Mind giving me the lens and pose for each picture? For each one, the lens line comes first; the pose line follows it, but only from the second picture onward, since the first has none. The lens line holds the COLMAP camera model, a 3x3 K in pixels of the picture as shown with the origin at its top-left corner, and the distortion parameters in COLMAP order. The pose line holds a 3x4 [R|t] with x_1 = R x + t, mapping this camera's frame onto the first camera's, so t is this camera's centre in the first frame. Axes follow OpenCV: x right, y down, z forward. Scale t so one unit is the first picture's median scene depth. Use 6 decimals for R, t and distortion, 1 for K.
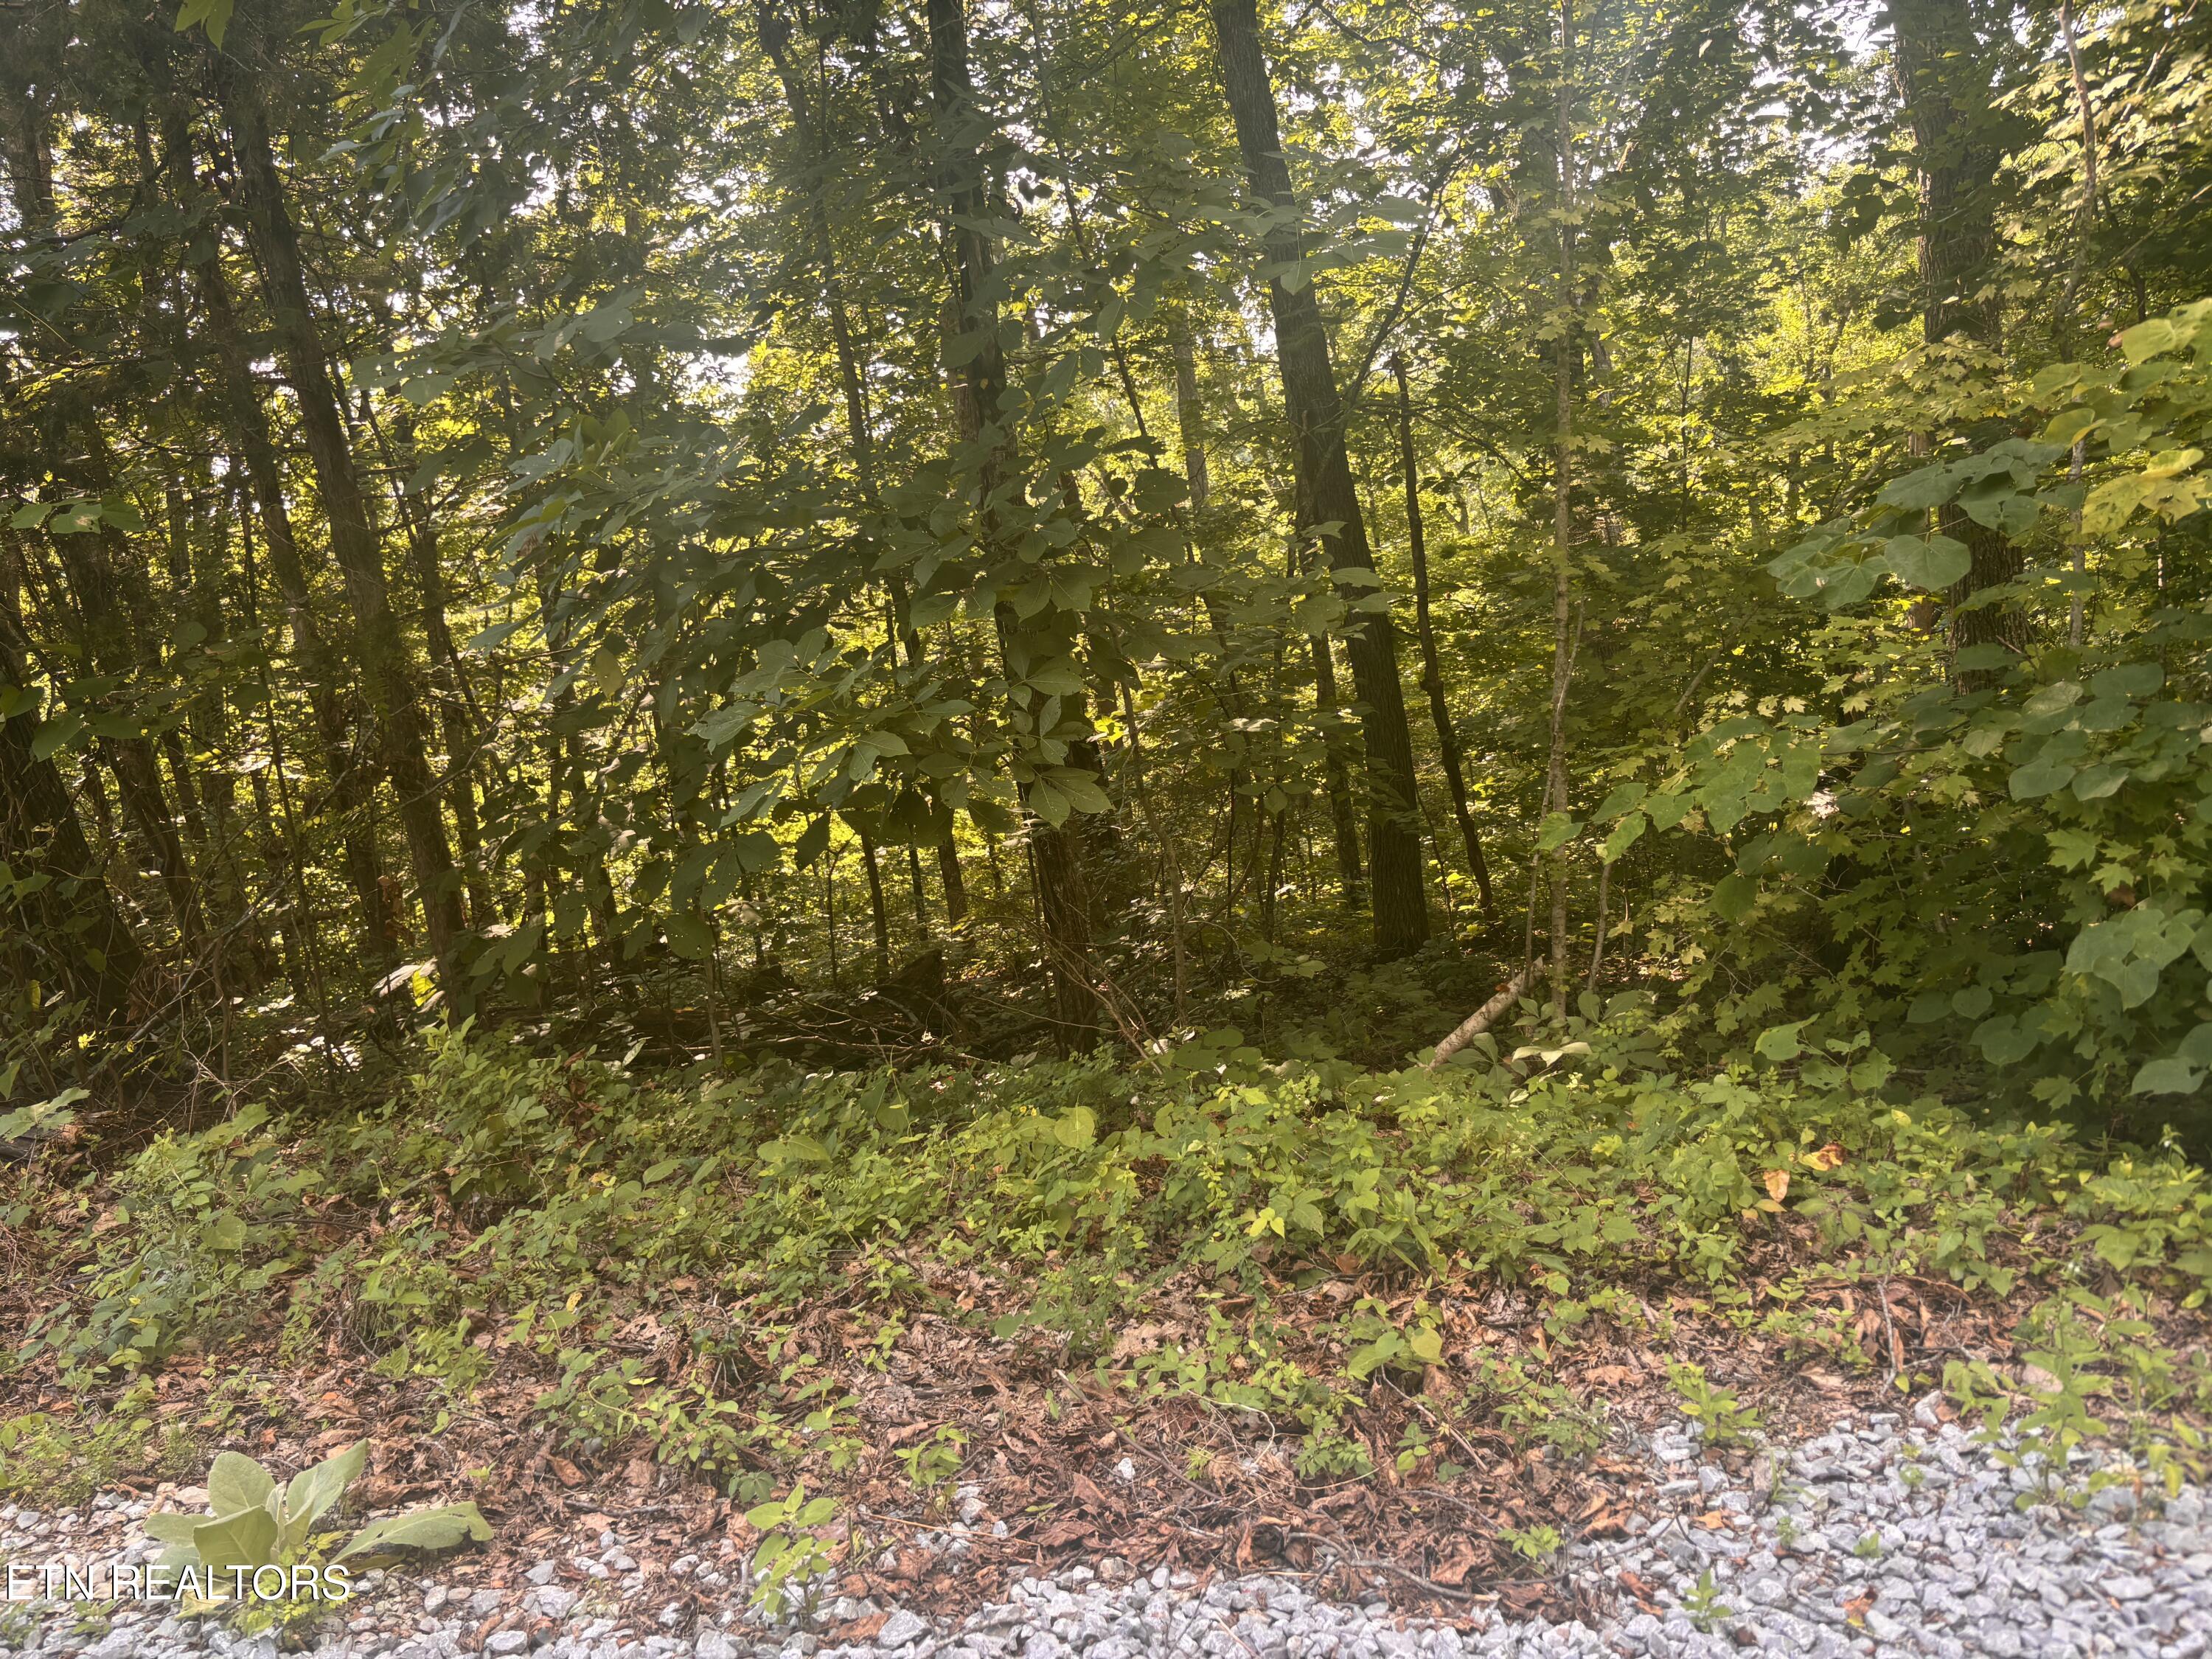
lens RADIAL K [[1675.7, 0, 1100.1], [0, 1675.7, 823.4], [0, 0, 1]] dist [0.005084, -0.000444]
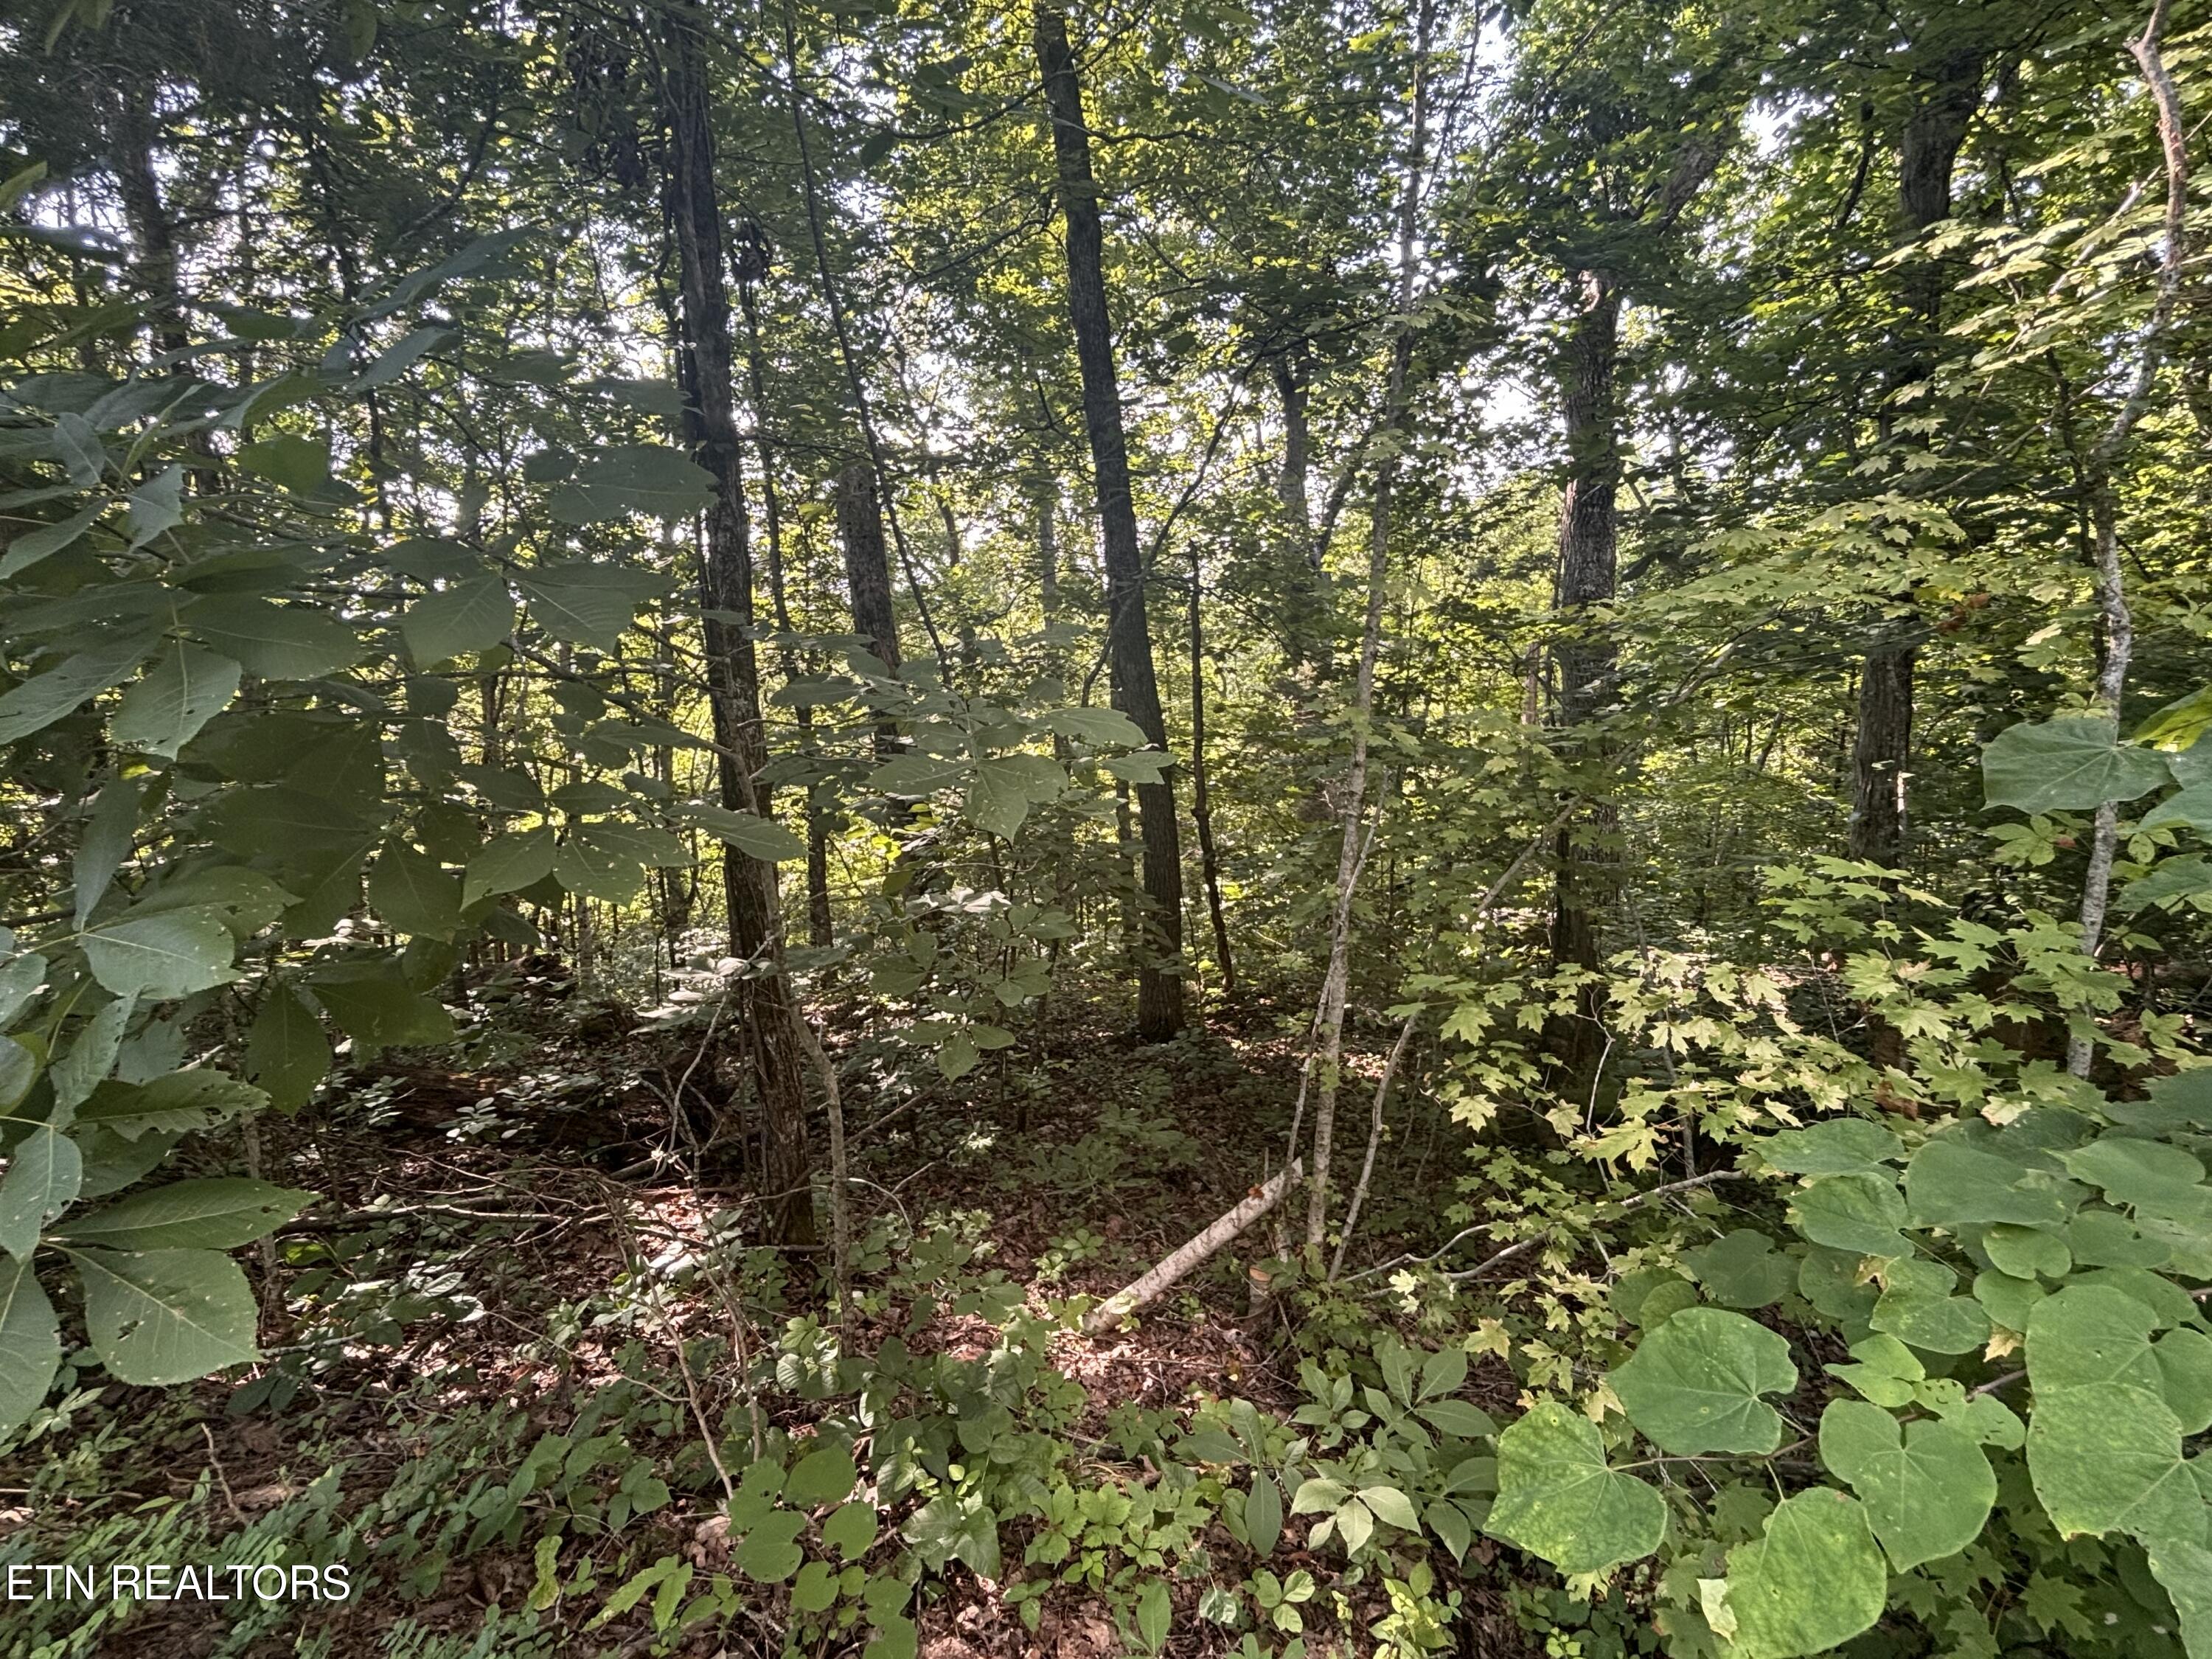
lens RADIAL K [[964.7, 0, 1109.3], [0, 964.7, 837.5], [0, 0, 1]] dist [0.000932, 0.000049]
pose [[0.990651, 0.081713, 0.109237, 0.051469], [-0.080164, 0.996610, -0.018510, -0.043222], [-0.110379, 0.009580, 0.993843, 0.280920]]
